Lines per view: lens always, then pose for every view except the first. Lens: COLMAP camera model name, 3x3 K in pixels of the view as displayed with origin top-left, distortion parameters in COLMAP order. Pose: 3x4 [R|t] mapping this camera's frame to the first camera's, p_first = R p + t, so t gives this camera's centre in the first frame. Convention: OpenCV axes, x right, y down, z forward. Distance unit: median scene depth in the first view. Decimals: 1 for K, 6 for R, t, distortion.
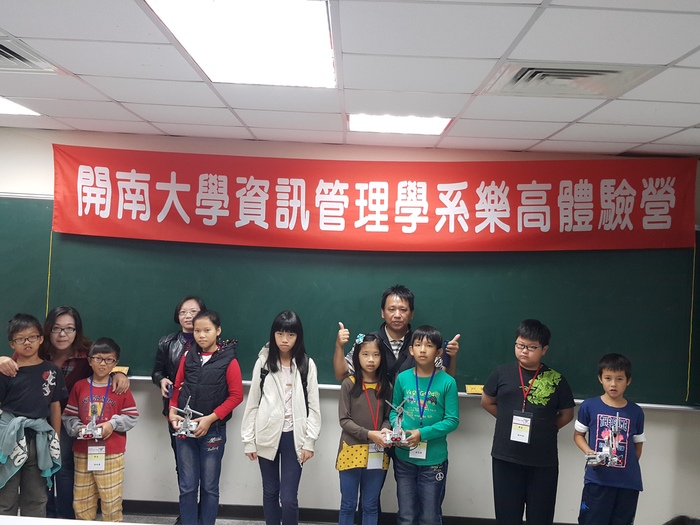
lens RADIAL K [[760.9, 0, 344.9], [0, 760.9, 259.2], [0, 0, 1]] dist [0.157453, -0.400971]
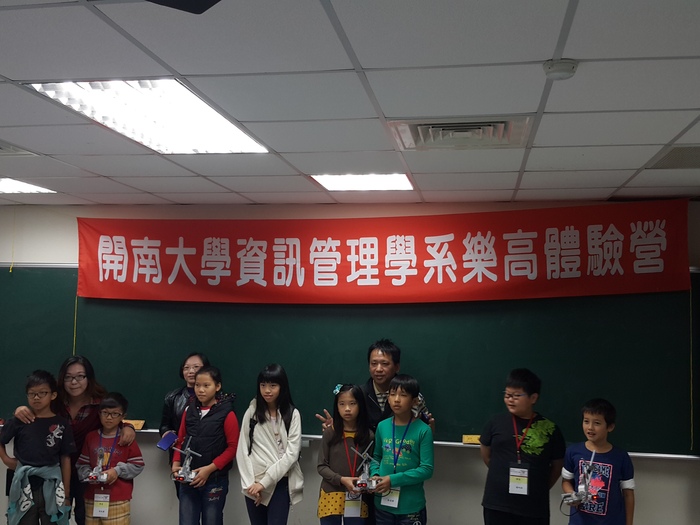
lens RADIAL K [[760.5, 0, 348.3], [0, 760.5, 262.0], [0, 0, 1]] dist [0.142018, -0.324542]
pose [[0.987631, -0.041029, -0.151333, 0.173670], [0.029038, 0.996323, -0.080609, 0.015222], [0.154083, 0.075218, 0.985191, -0.028665]]
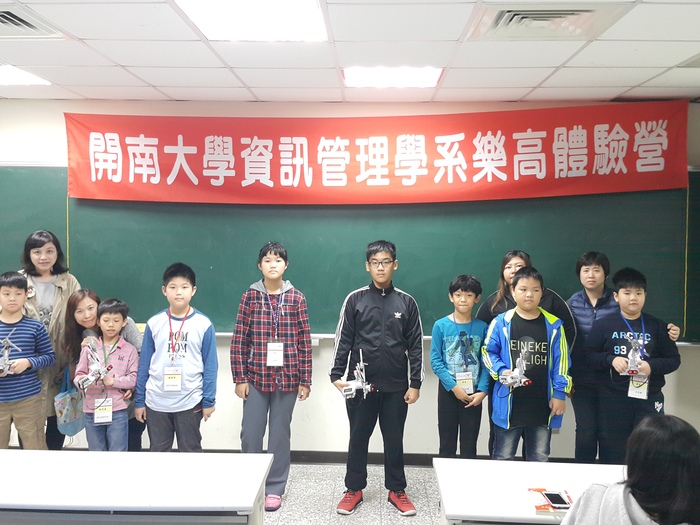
lens RADIAL K [[760.9, 0, 344.9], [0, 760.9, 259.2], [0, 0, 1]] dist [0.157453, -0.400971]
pose [[0.999000, -0.037235, -0.024760, 0.018972], [0.038077, 0.998681, 0.034448, 0.026709], [0.023445, -0.035357, 0.999100, -0.040188]]
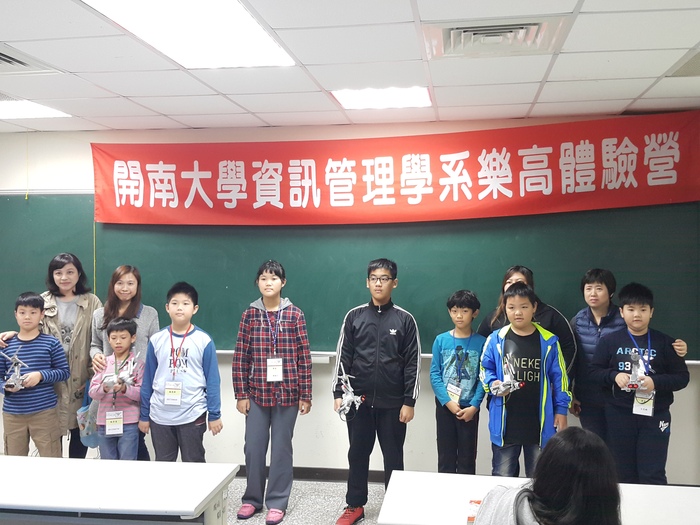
lens RADIAL K [[760.5, 0, 348.3], [0, 760.5, 262.0], [0, 0, 1]] dist [0.142018, -0.324542]
pose [[0.988819, -0.049510, -0.140663, 0.136815], [0.049943, 0.998752, -0.000452, 0.040858], [0.140510, -0.006578, 0.990057, -0.047494]]
